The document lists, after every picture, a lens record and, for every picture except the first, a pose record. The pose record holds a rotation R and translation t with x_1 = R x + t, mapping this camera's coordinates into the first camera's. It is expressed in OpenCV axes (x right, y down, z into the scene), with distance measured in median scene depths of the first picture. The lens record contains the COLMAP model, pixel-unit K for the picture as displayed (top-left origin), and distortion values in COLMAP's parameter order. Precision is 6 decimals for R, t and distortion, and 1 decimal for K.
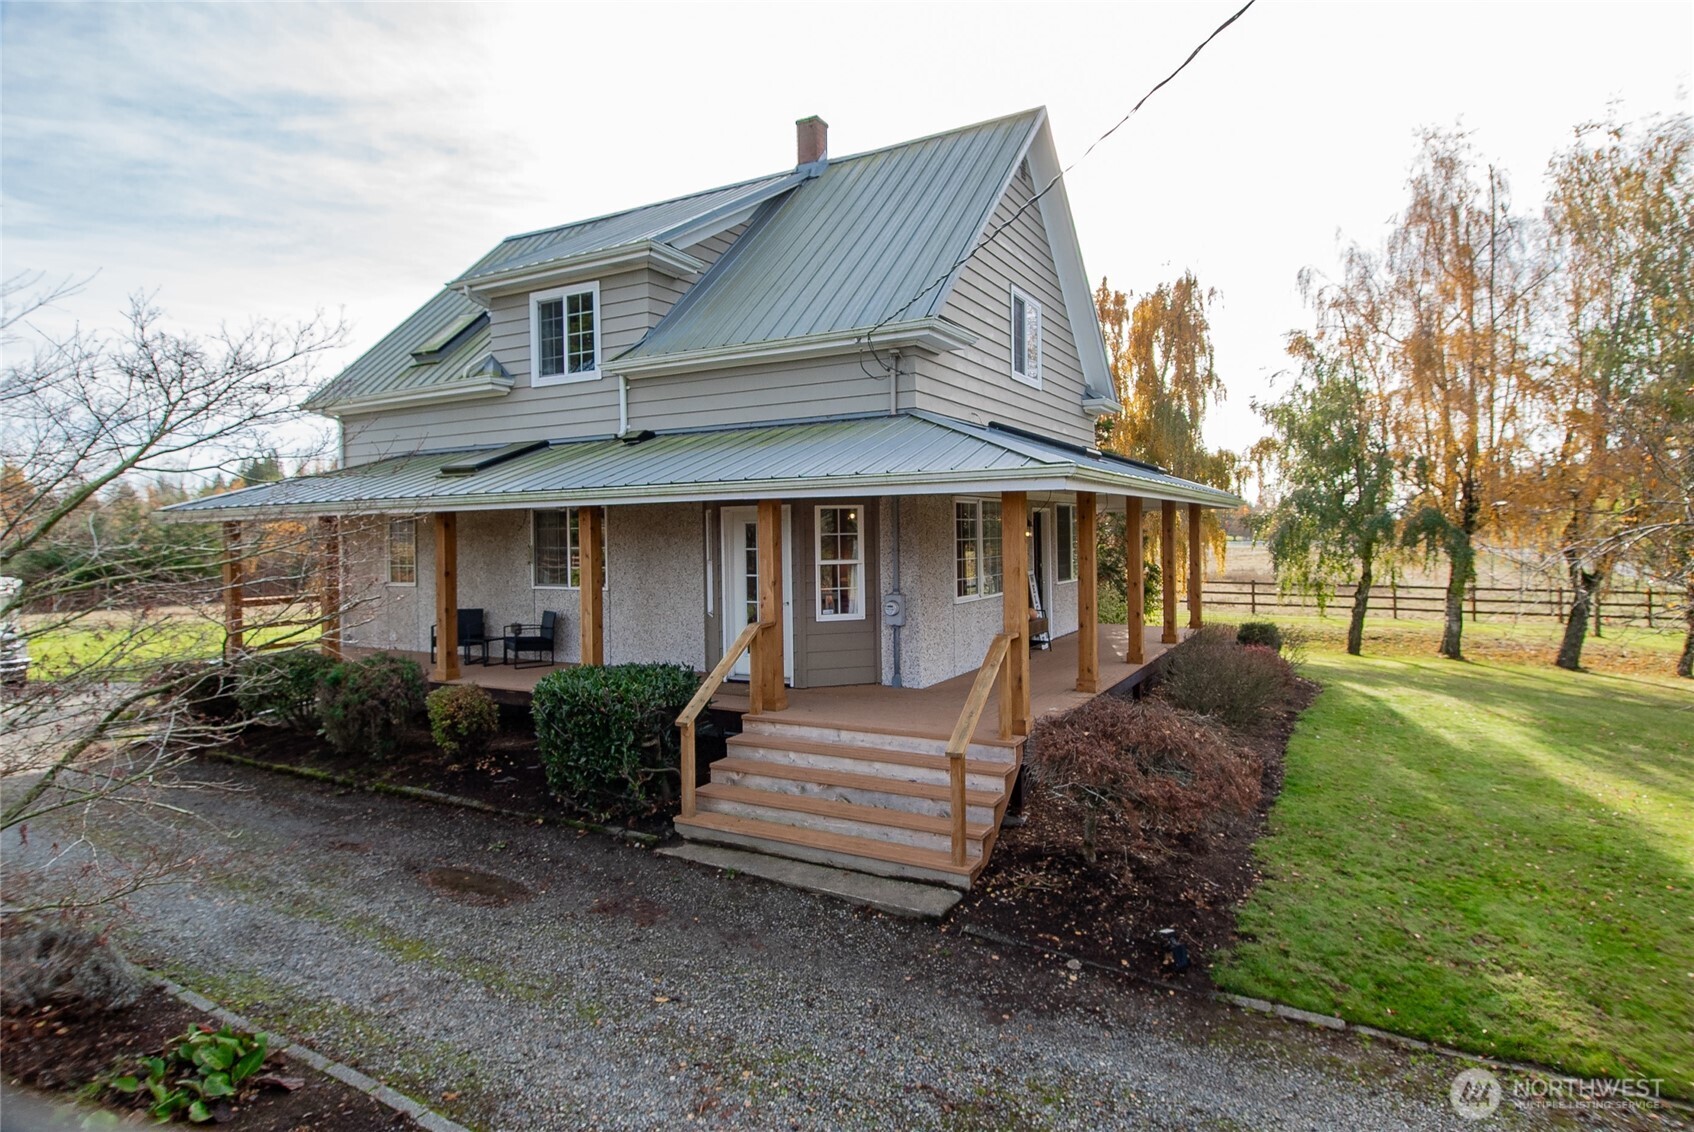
lens RADIAL K [[916.2, 0, 848.7], [0, 916.2, 547.8], [0, 0, 1]] dist [-0.000269, -0.011482]
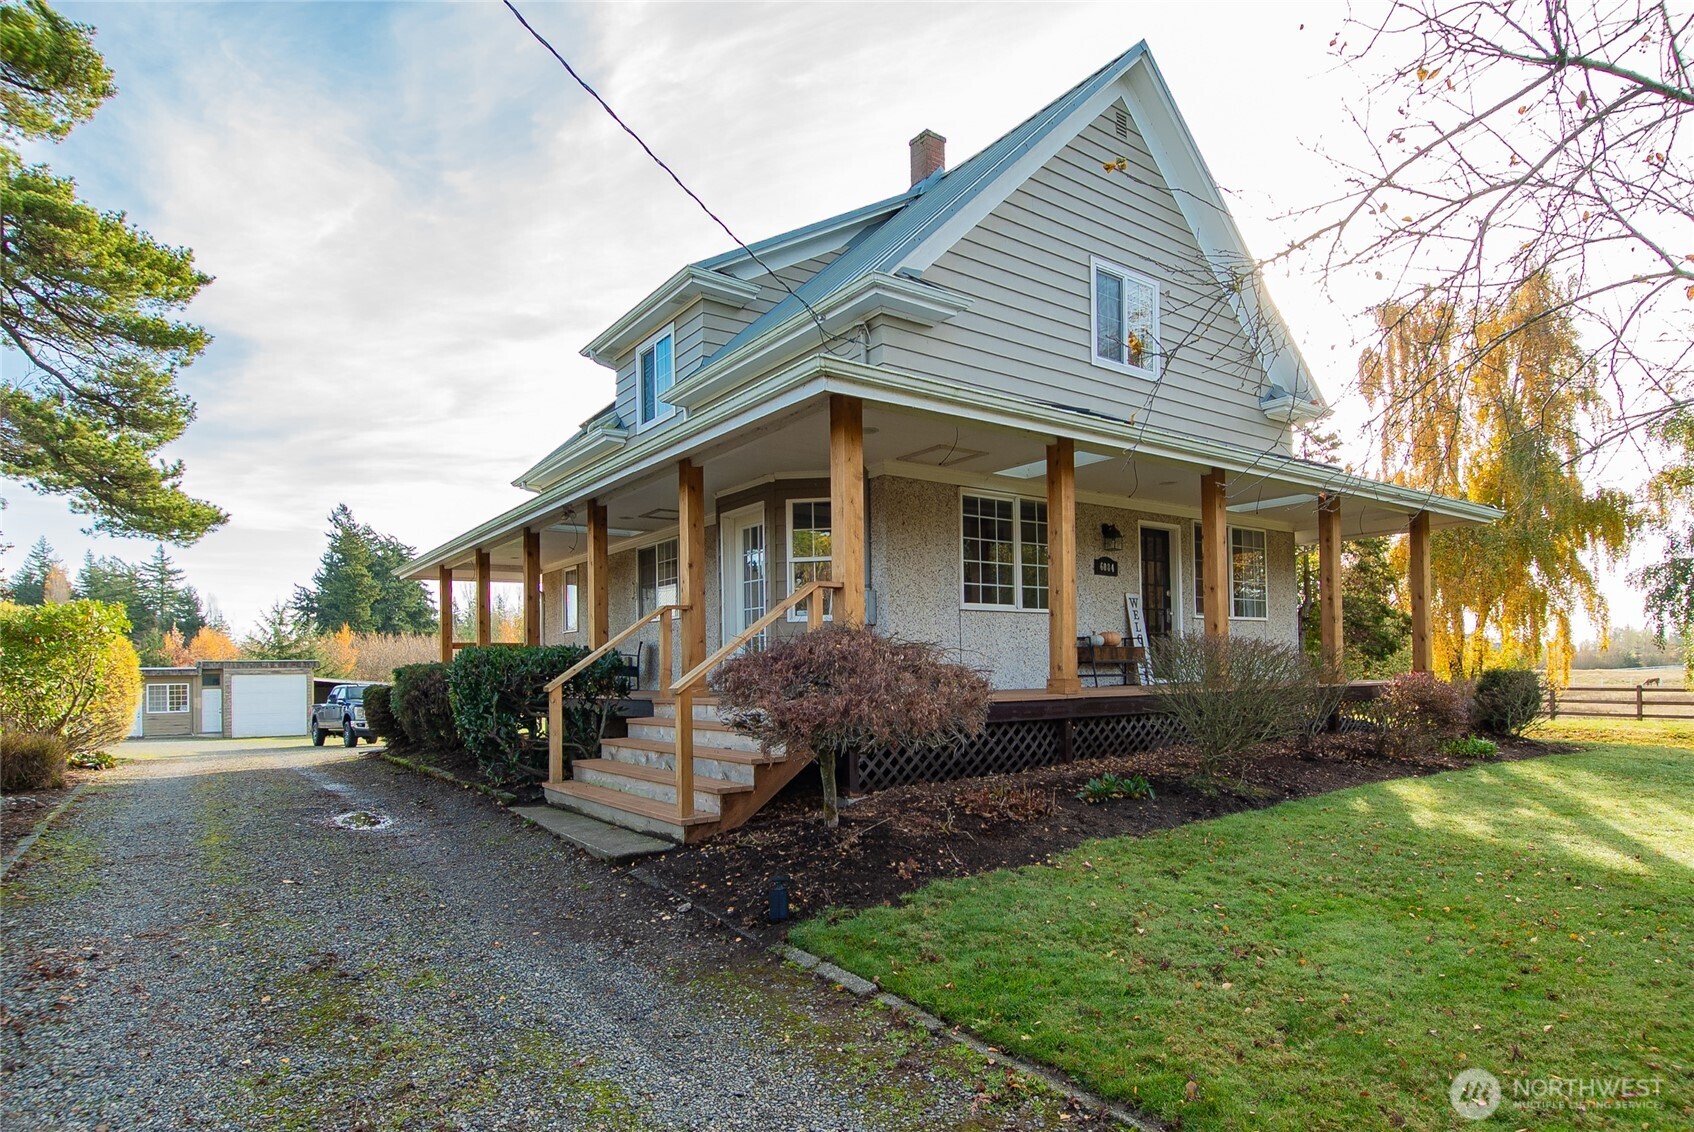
lens RADIAL K [[916.2, 0, 850.0], [0, 916.2, 667.6], [0, 0, 1]] dist [-0.000269, -0.011482]
pose [[0.914232, -0.002781, -0.405182, 0.603467], [-0.000235, 0.999973, -0.007393, 0.199412], [0.405192, 0.006855, 0.914206, 0.240094]]
